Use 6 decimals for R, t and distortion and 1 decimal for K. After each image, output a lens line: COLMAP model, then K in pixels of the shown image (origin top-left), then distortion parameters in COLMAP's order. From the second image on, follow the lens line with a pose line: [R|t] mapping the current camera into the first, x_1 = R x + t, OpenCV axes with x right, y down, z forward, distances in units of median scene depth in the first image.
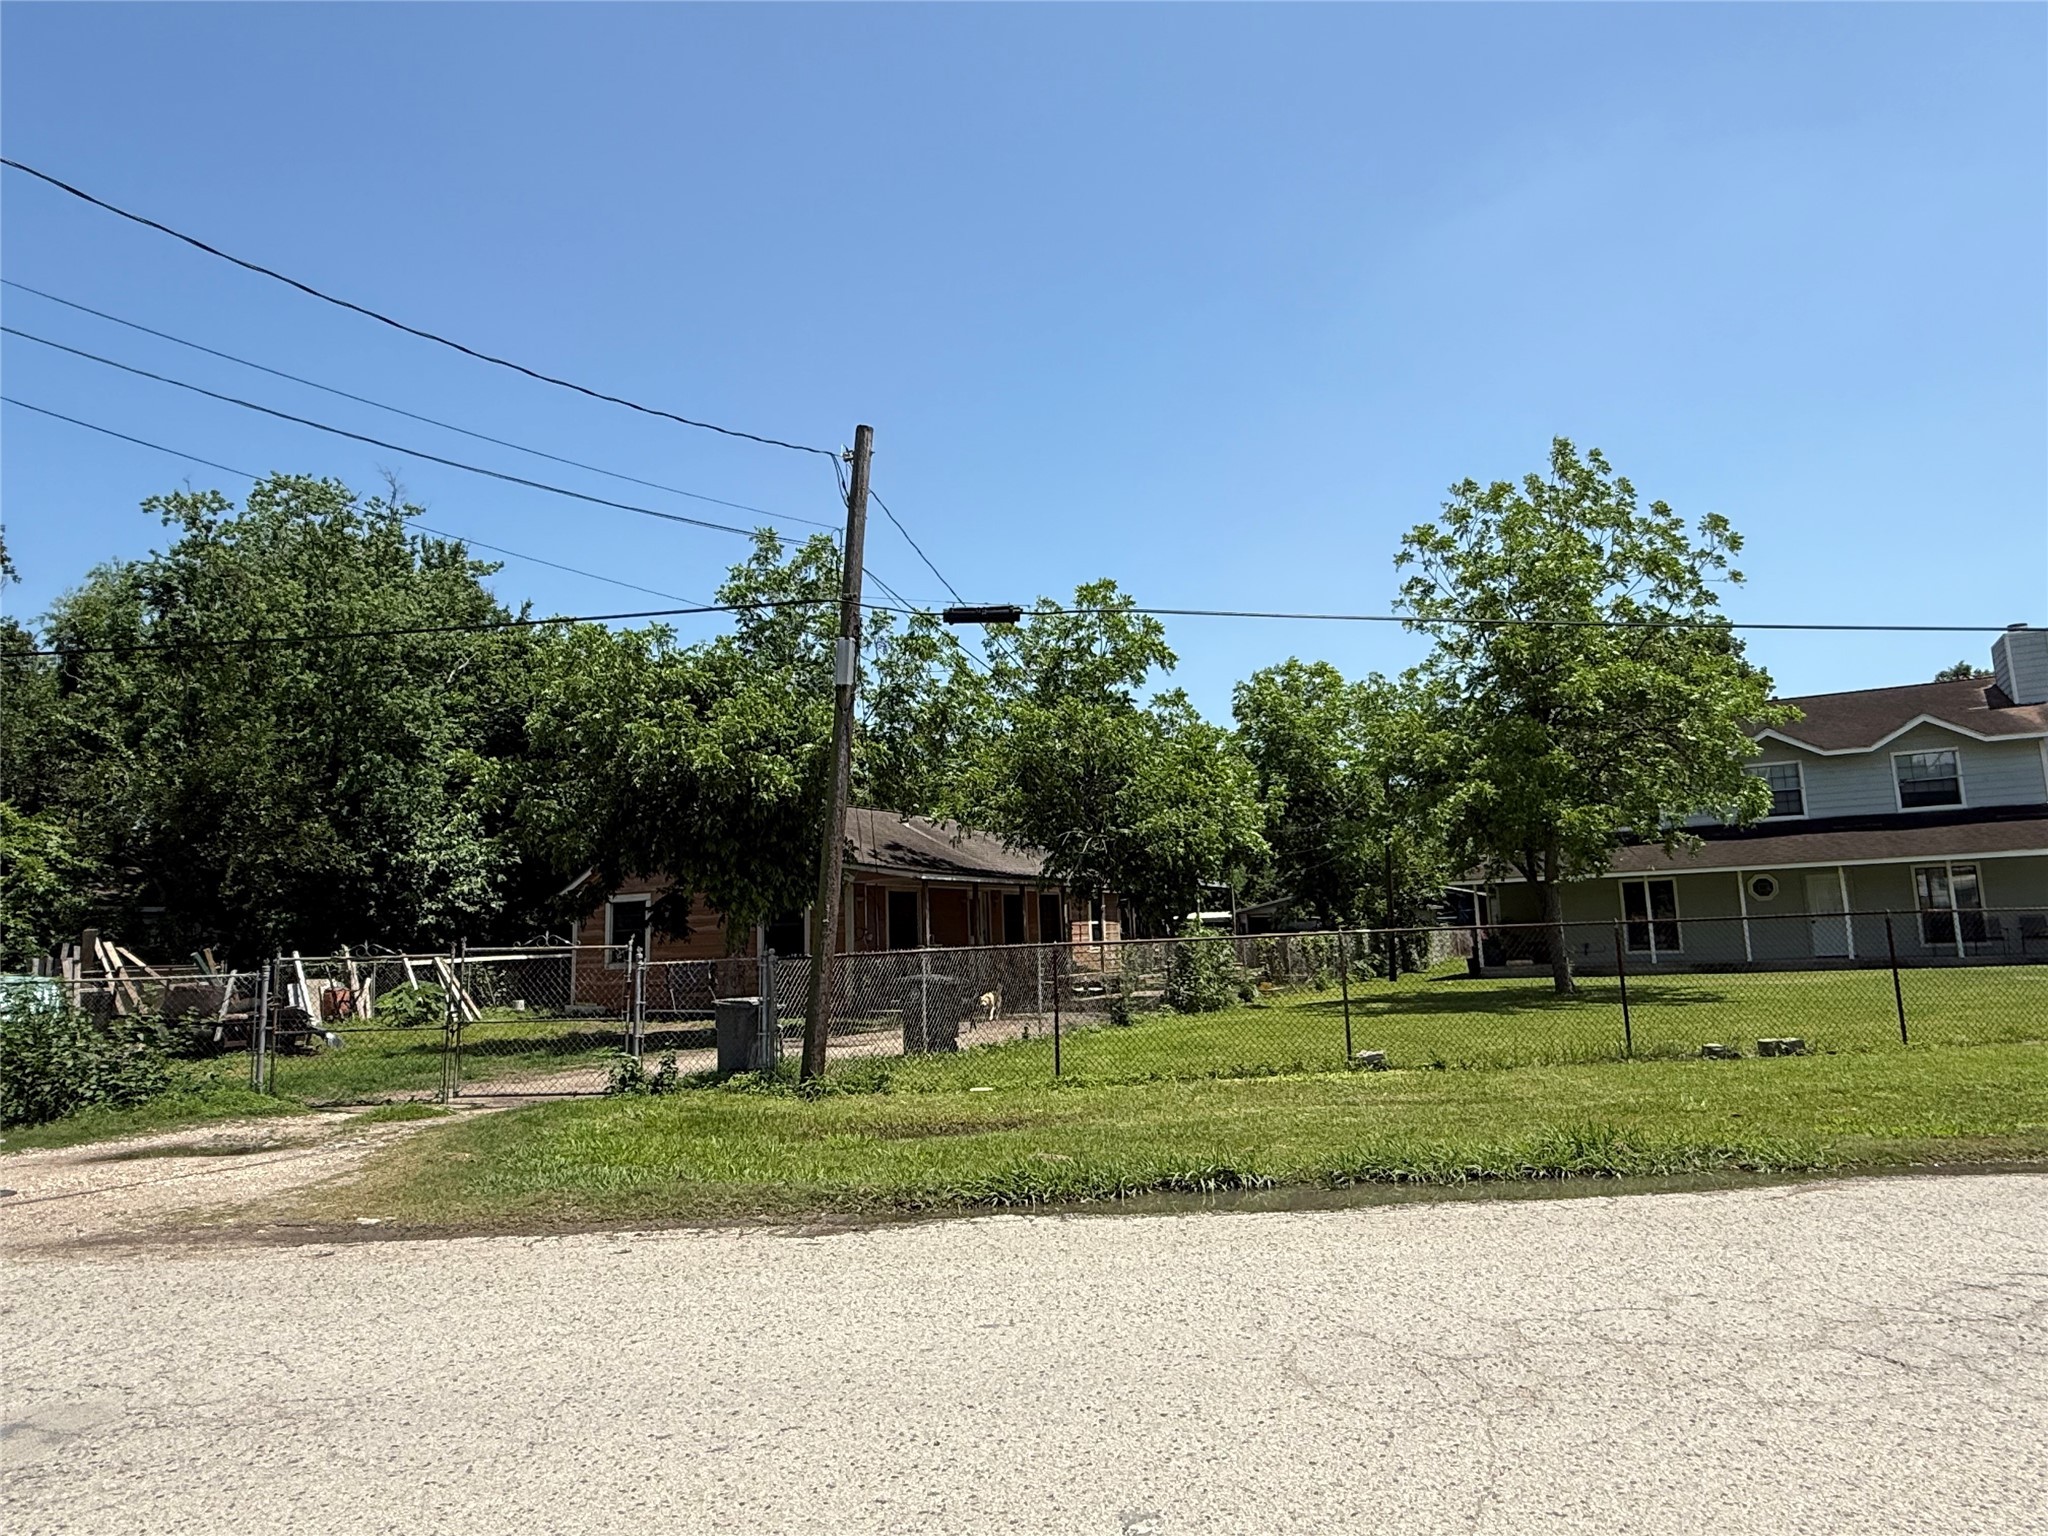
lens RADIAL K [[1289.7, 0, 1035.6], [0, 1289.7, 755.6], [0, 0, 1]] dist [0.006635, 0.000296]
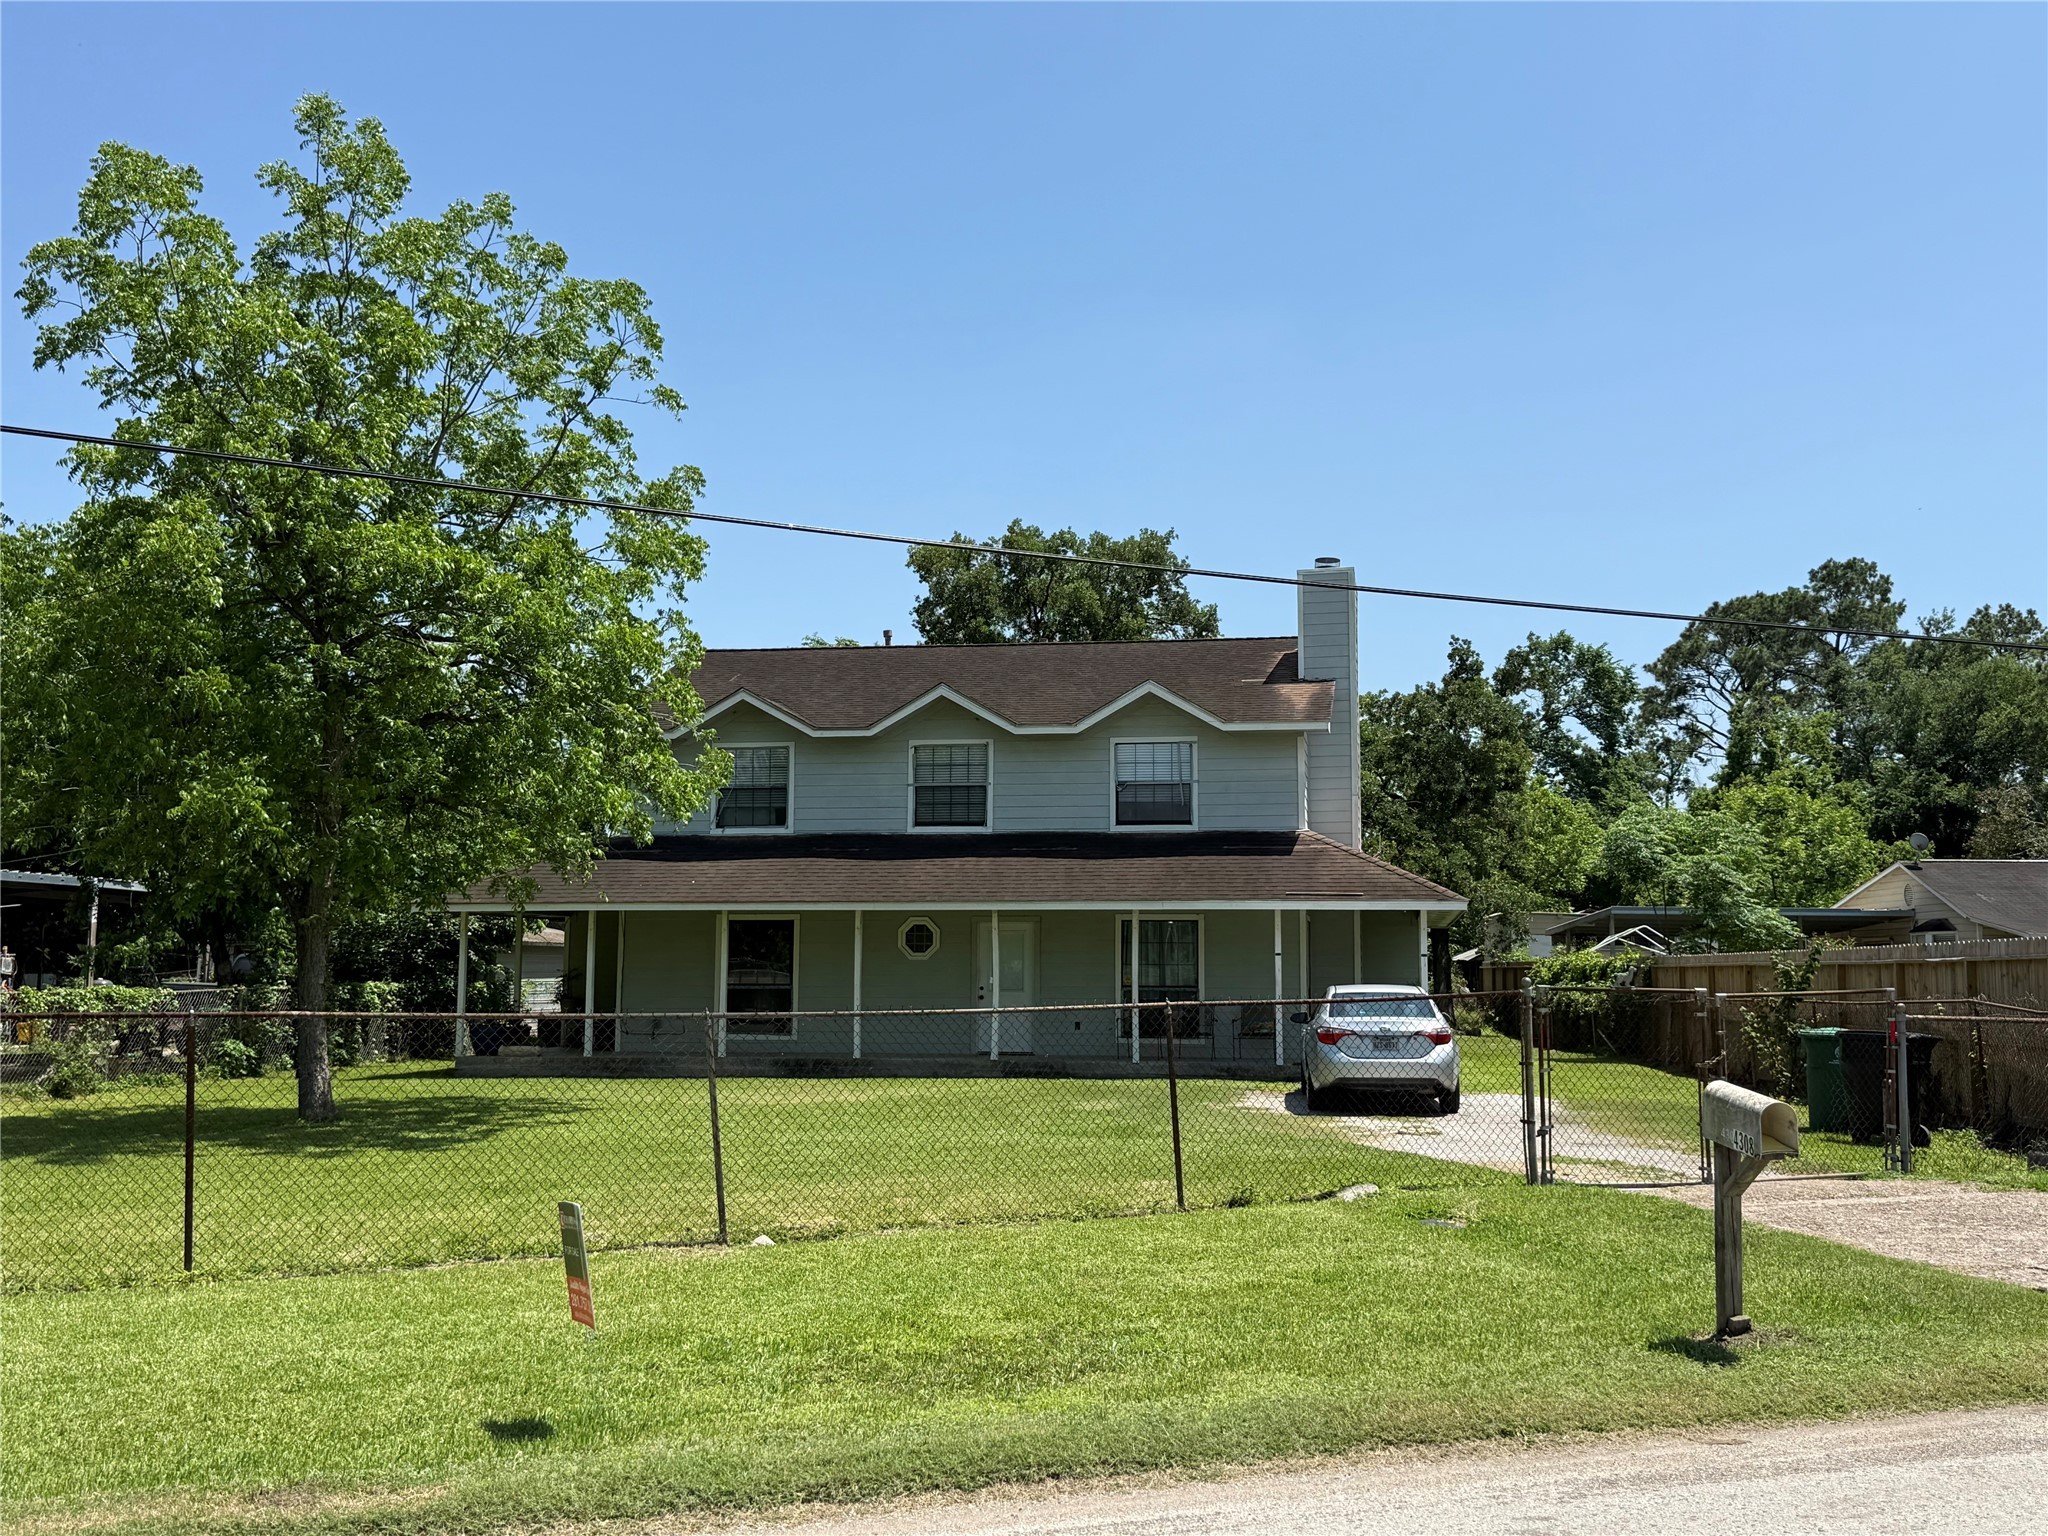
lens RADIAL K [[2049.4, 0, 1028.0], [0, 2049.4, 772.1], [0, 0, 1]] dist [0.102942, 0.000000]
pose [[0.947975, 0.071985, 0.310100, 0.315725], [-0.084950, 0.995978, 0.028491, -0.010339], [-0.306801, -0.053351, 0.950277, 0.057312]]
